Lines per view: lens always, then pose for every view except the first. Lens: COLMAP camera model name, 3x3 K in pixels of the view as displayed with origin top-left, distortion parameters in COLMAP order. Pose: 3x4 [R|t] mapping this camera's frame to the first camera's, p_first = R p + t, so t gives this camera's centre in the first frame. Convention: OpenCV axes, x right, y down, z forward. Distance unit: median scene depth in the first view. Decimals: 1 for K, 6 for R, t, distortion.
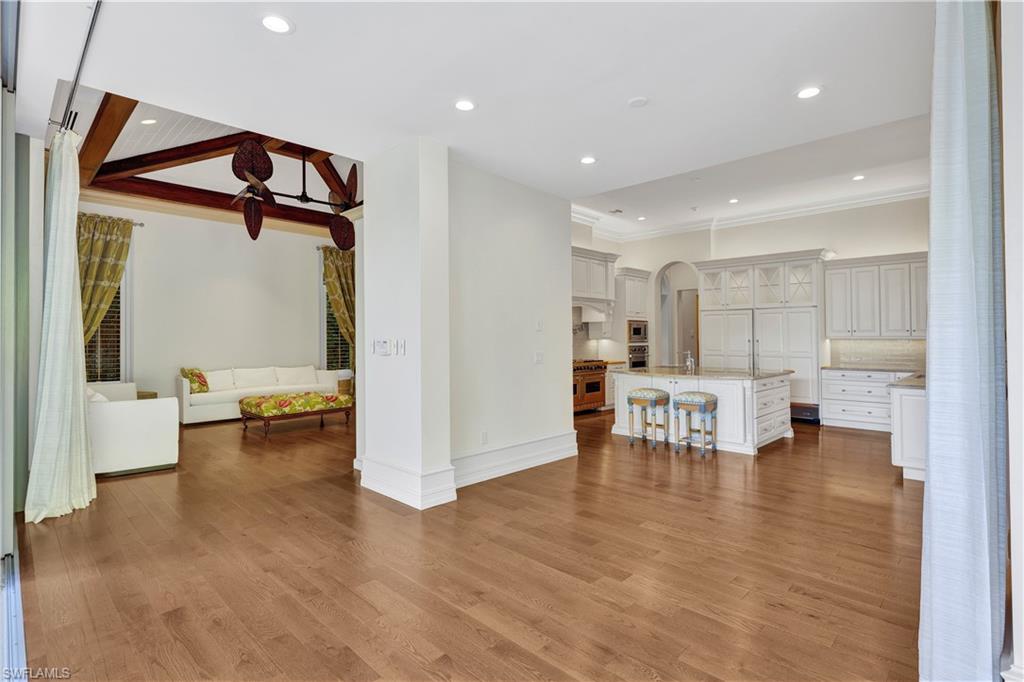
lens RADIAL K [[497.4, 0, 512.3], [0, 497.4, 337.3], [0, 0, 1]] dist [0.000958, -0.000024]
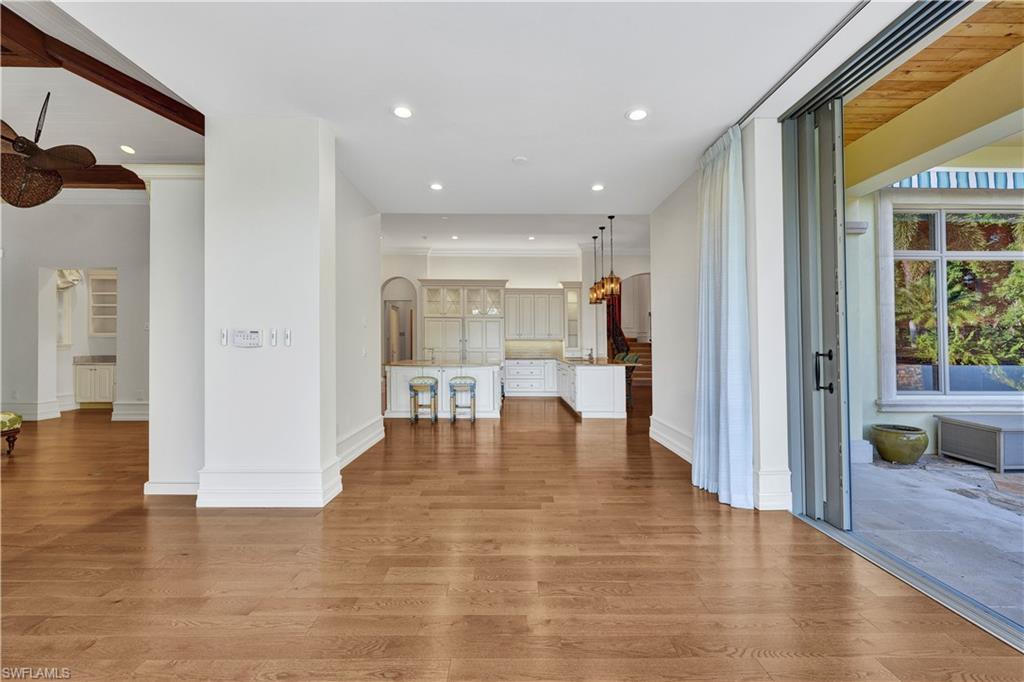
lens RADIAL K [[413.0, 0, 512.6], [0, 413.0, 340.7], [0, 0, 1]] dist [-0.001006, 0.000040]
pose [[0.709989, 0.008755, 0.704158, -0.313705], [-0.006255, 0.999962, -0.006127, 0.018515], [-0.704185, -0.000054, 0.710016, 0.113575]]
